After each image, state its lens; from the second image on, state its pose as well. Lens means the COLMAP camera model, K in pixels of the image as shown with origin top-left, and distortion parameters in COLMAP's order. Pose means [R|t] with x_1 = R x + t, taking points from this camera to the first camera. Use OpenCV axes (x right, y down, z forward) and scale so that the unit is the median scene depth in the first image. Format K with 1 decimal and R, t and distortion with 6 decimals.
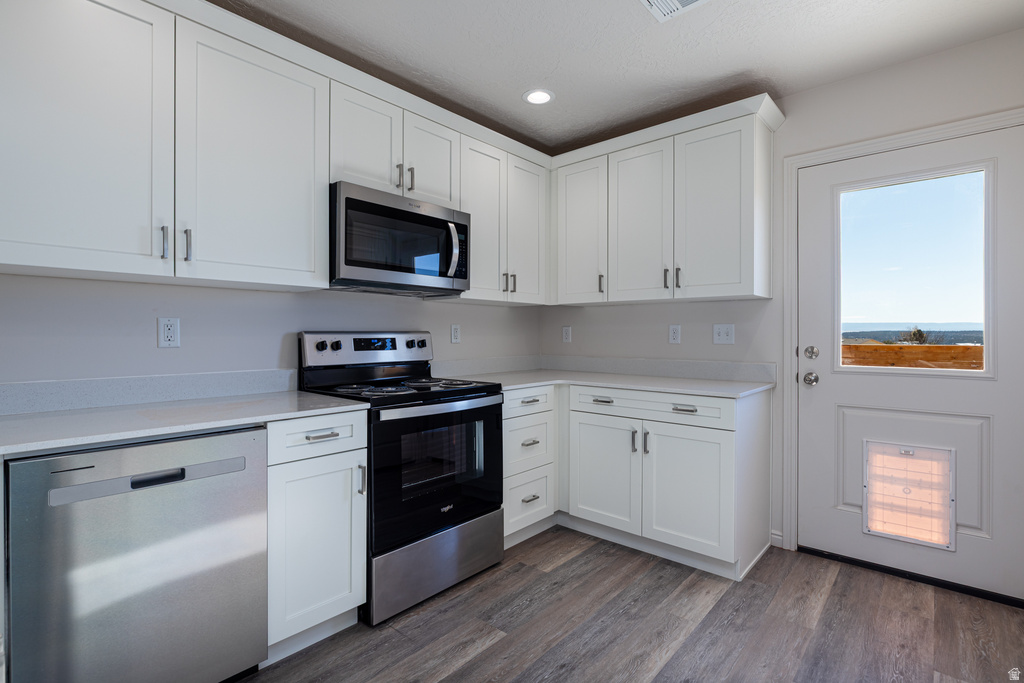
lens RADIAL K [[482.4, 0, 506.4], [0, 482.4, 333.7], [0, 0, 1]] dist [-0.004582, 0.002110]
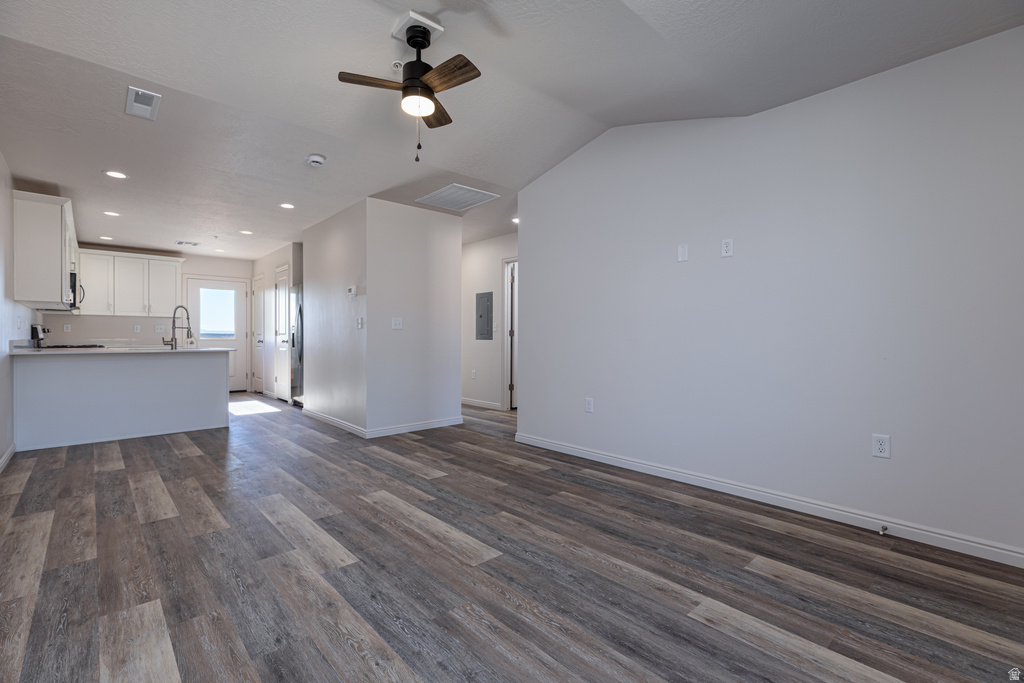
lens RADIAL K [[460.3, 0, 502.9], [0, 460.3, 338.6], [0, 0, 1]] dist [0.005204, -0.000501]
pose [[0.115891, -0.006474, 0.993241, -2.390955], [0.000892, 0.999979, 0.006413, 0.051470], [-0.993262, 0.000143, 0.115894, -1.576631]]
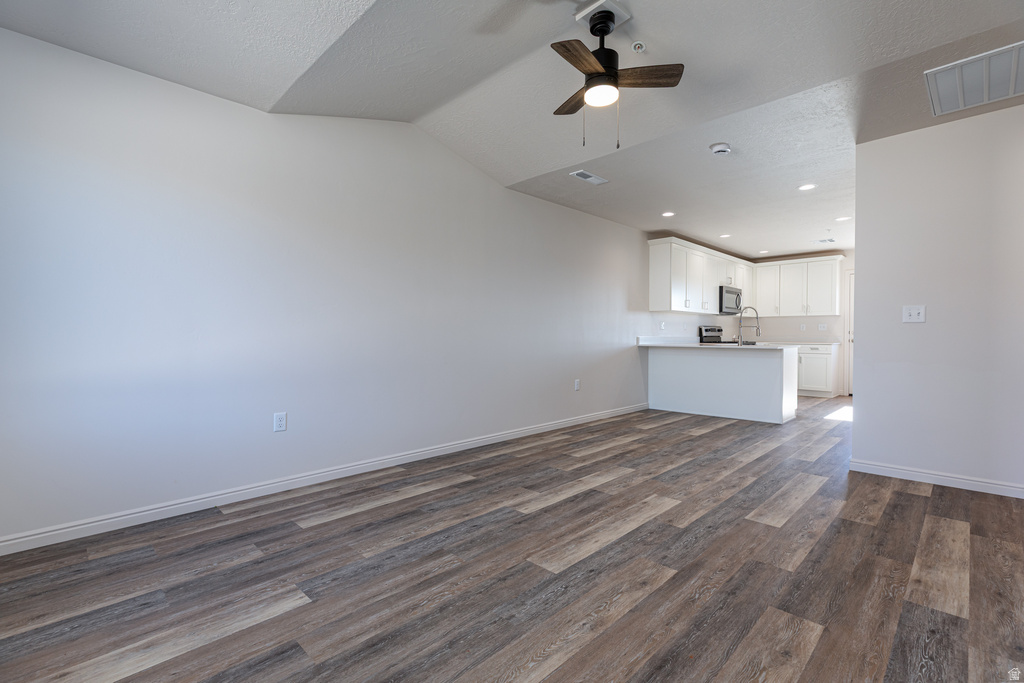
lens RADIAL K [[460.3, 0, 514.6], [0, 460.3, 346.2], [0, 0, 1]] dist [0.005204, -0.000501]
pose [[0.998305, -0.001100, -0.058183, -1.506043], [0.002465, 0.999723, 0.023409, 0.055954], [0.058141, -0.023512, 0.998031, -2.296436]]
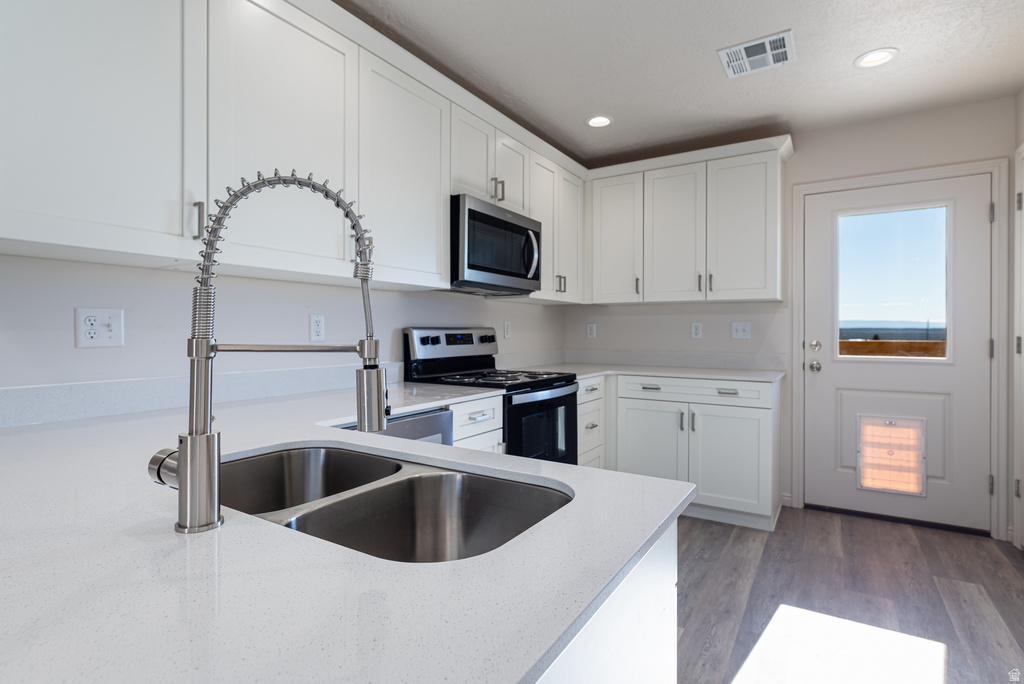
lens RADIAL K [[514.7, 0, 509.2], [0, 514.7, 329.5], [0, 0, 1]] dist [0.009429, -0.000359]
pose [[0.985627, 0.001351, 0.168929, -0.379455], [-0.001145, 0.999998, -0.001316, 0.001217], [-0.168930, 0.001104, 0.985627, -0.175879]]
